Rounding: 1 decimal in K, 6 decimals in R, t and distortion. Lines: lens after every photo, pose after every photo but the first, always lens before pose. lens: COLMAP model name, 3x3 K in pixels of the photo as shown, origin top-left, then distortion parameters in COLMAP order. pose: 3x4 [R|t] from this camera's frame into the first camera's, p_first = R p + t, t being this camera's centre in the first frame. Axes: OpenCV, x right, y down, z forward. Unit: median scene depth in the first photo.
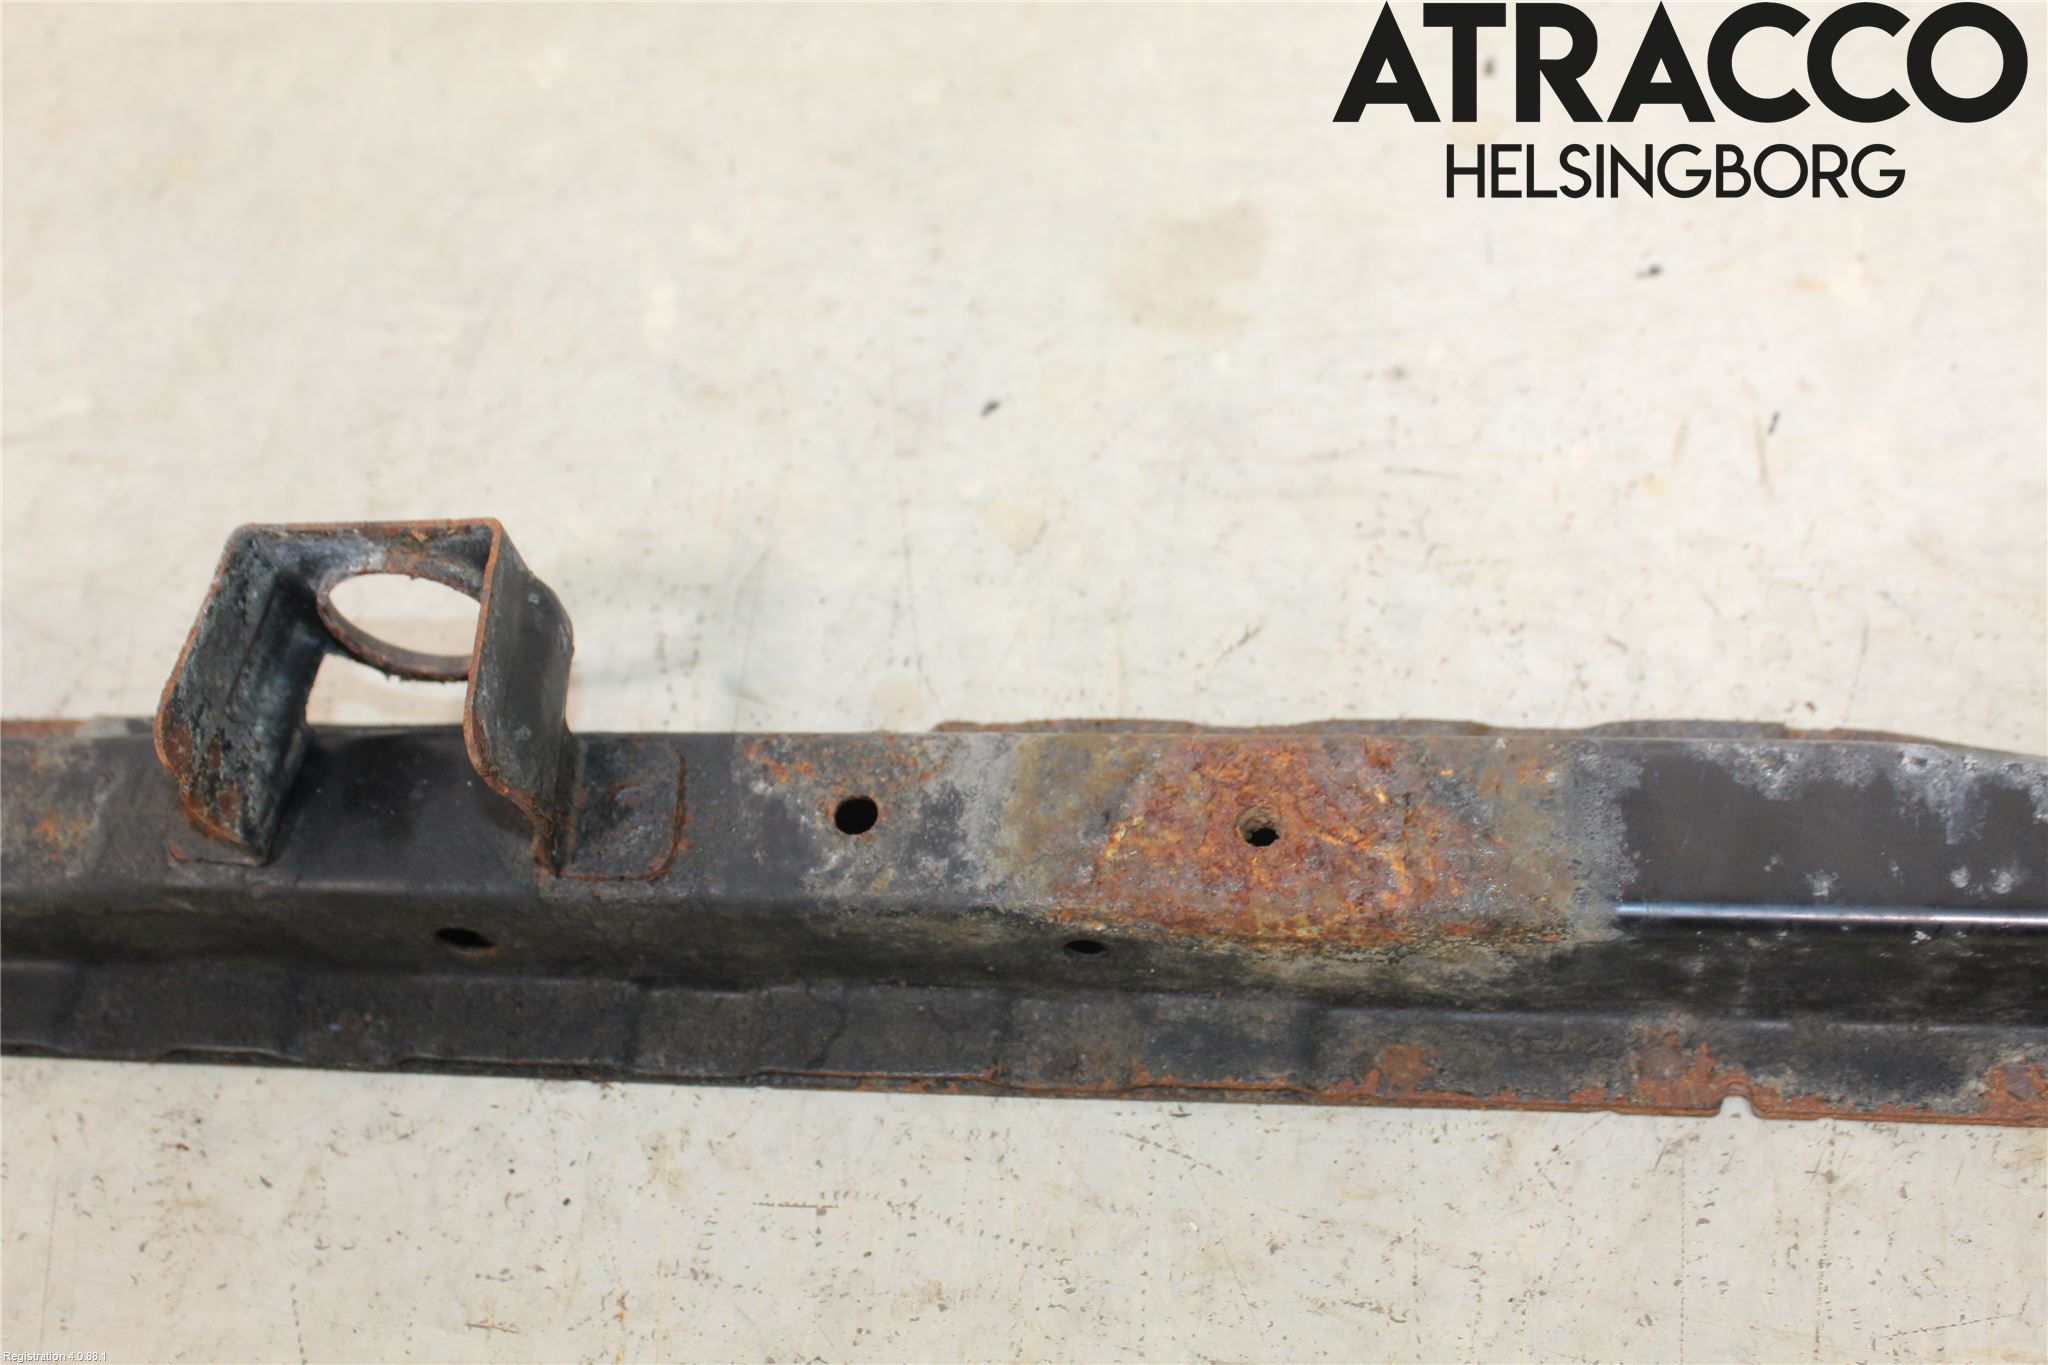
lens RADIAL K [[2348.8, 0, 1024.0], [0, 2348.8, 682.5], [0, 0, 1]] dist [-0.122166, 0.149855]
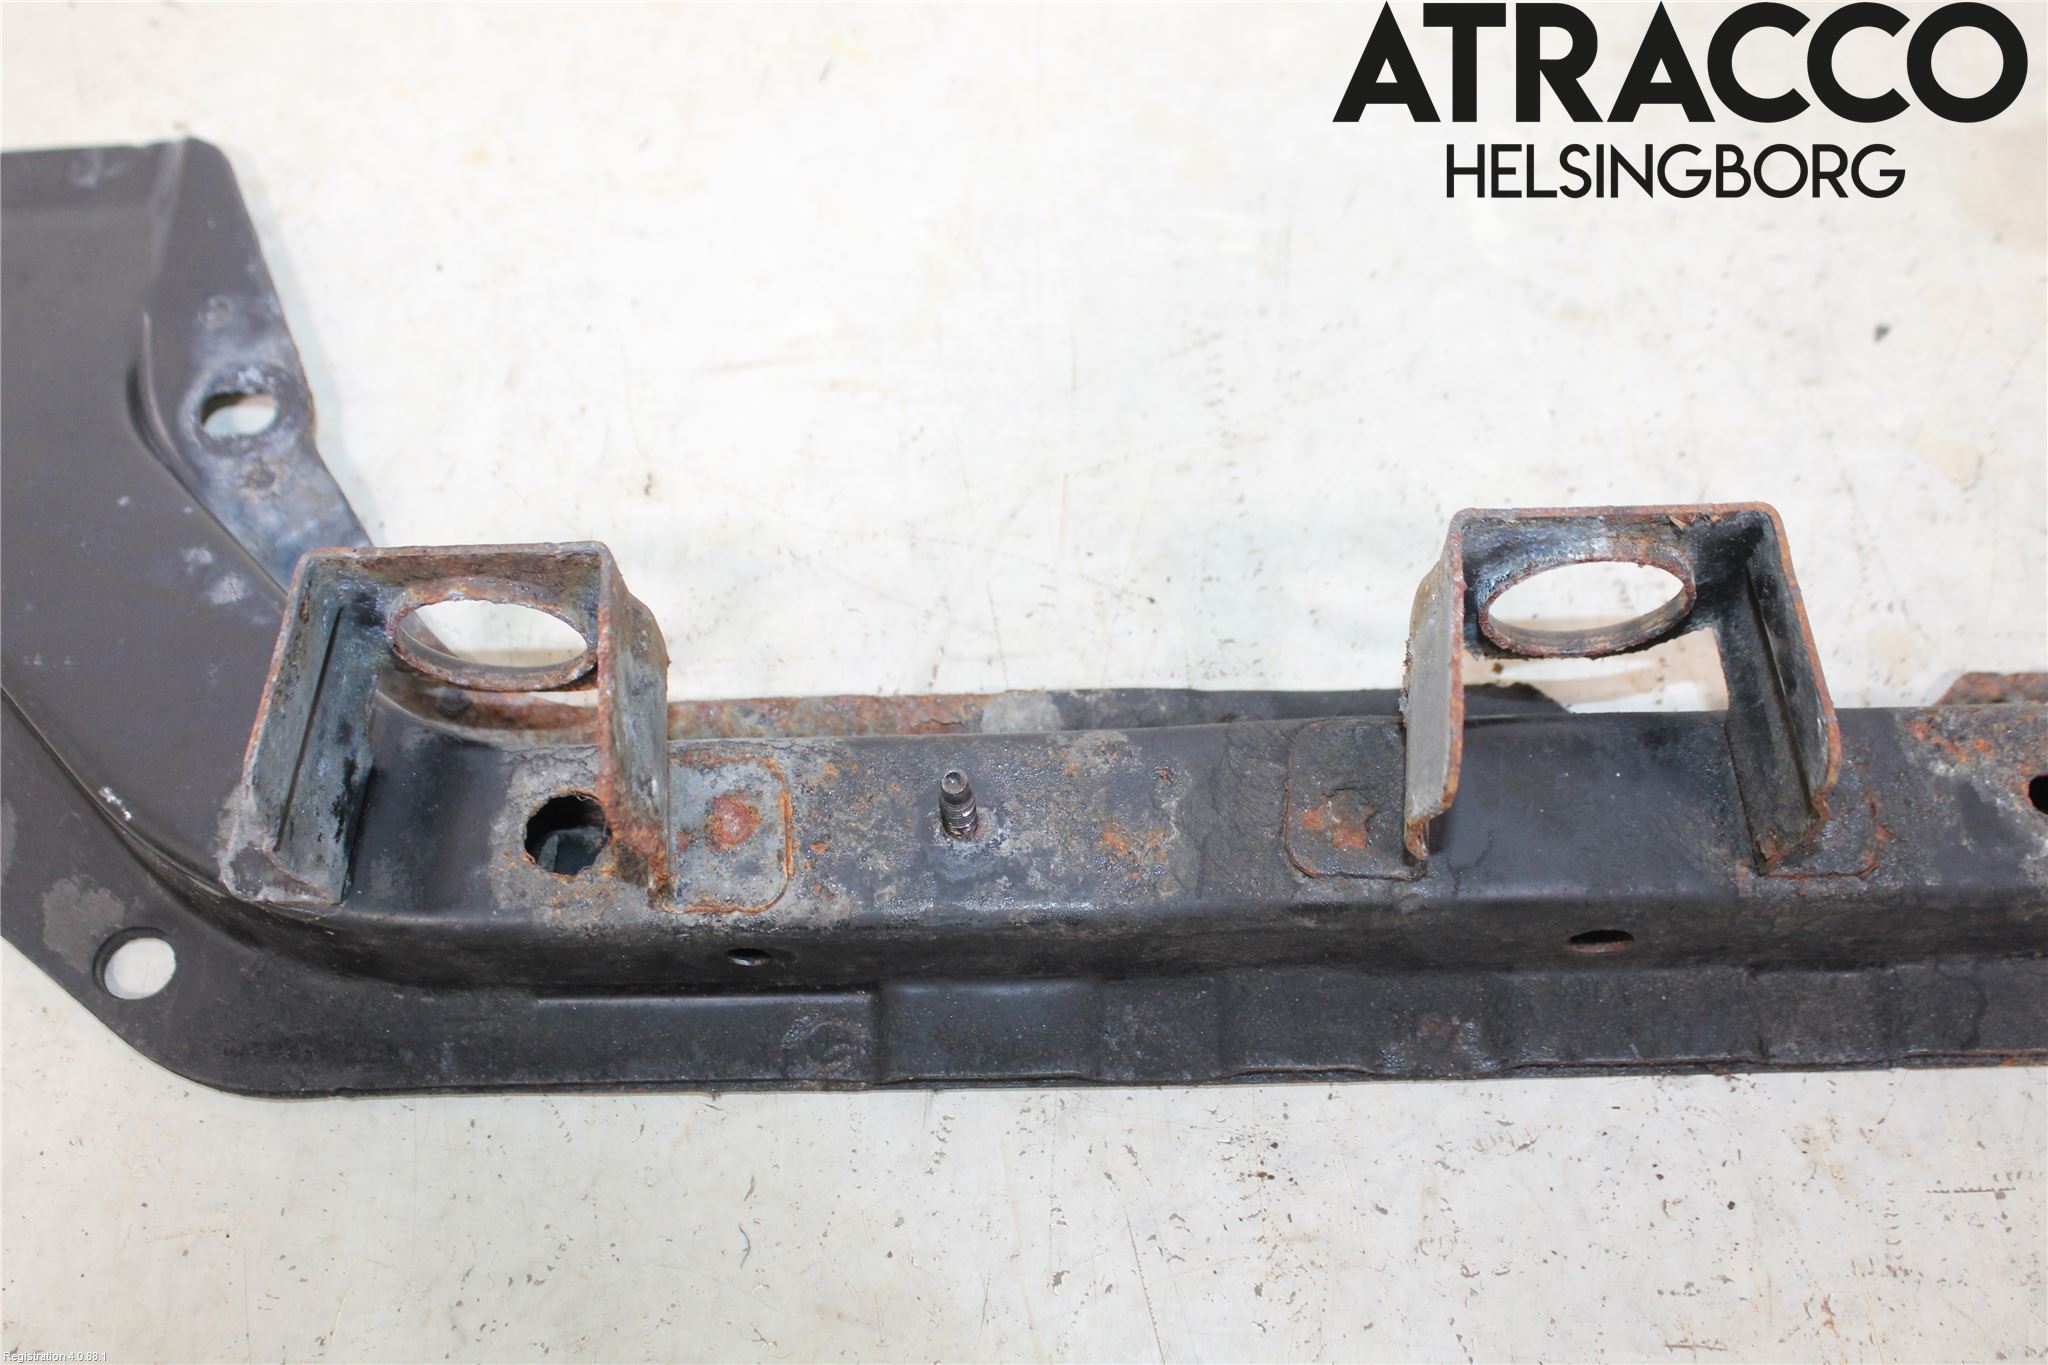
lens RADIAL K [[2210.6, 0, 1024.0], [0, 2210.6, 682.5], [0, 0, 1]] dist [-0.124115, 0.136648]
pose [[0.988399, -0.039464, 0.146662, -0.596112], [0.023830, 0.993987, 0.106869, -0.091667], [-0.149997, -0.102135, 0.983397, 0.181870]]
